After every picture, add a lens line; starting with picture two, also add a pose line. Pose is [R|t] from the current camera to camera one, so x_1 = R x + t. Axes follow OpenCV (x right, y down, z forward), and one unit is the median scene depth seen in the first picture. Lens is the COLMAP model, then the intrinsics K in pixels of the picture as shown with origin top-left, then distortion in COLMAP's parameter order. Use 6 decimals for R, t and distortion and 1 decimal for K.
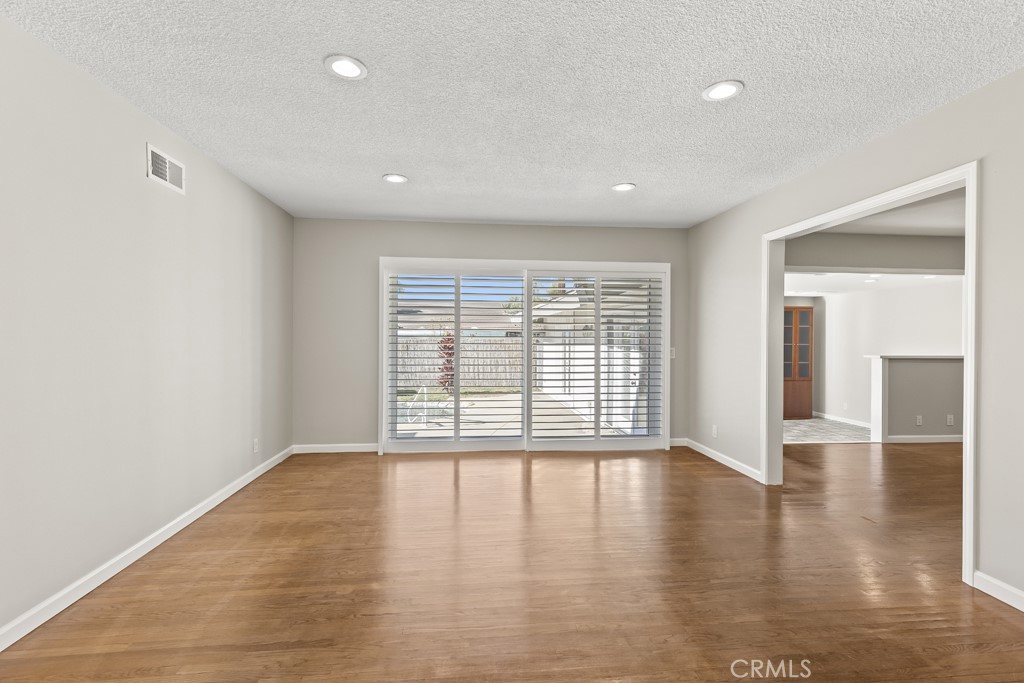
lens RADIAL K [[461.4, 0, 512.0], [0, 461.4, 341.5], [0, 0, 1]] dist [0.005545, 0.000328]
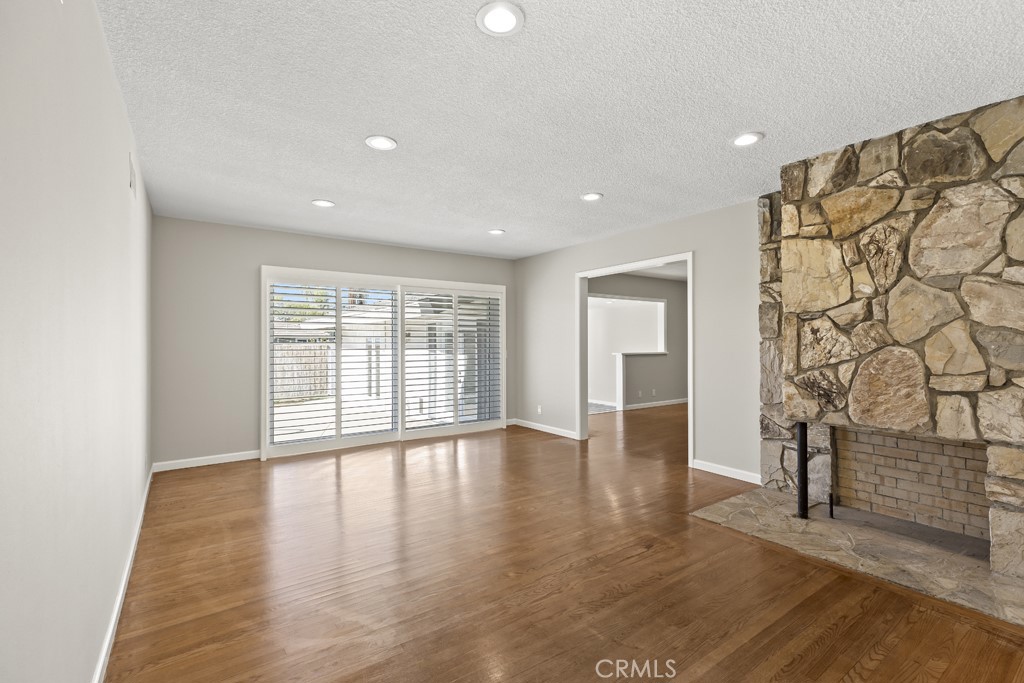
lens RADIAL K [[461.4, 0, 512.0], [0, 461.4, 341.5], [0, 0, 1]] dist [0.005545, 0.000328]
pose [[0.865688, -0.006901, 0.500537, -0.305714], [0.012723, 0.999885, -0.008221, 0.000077], [-0.500423, 0.013485, 0.865676, -0.148671]]
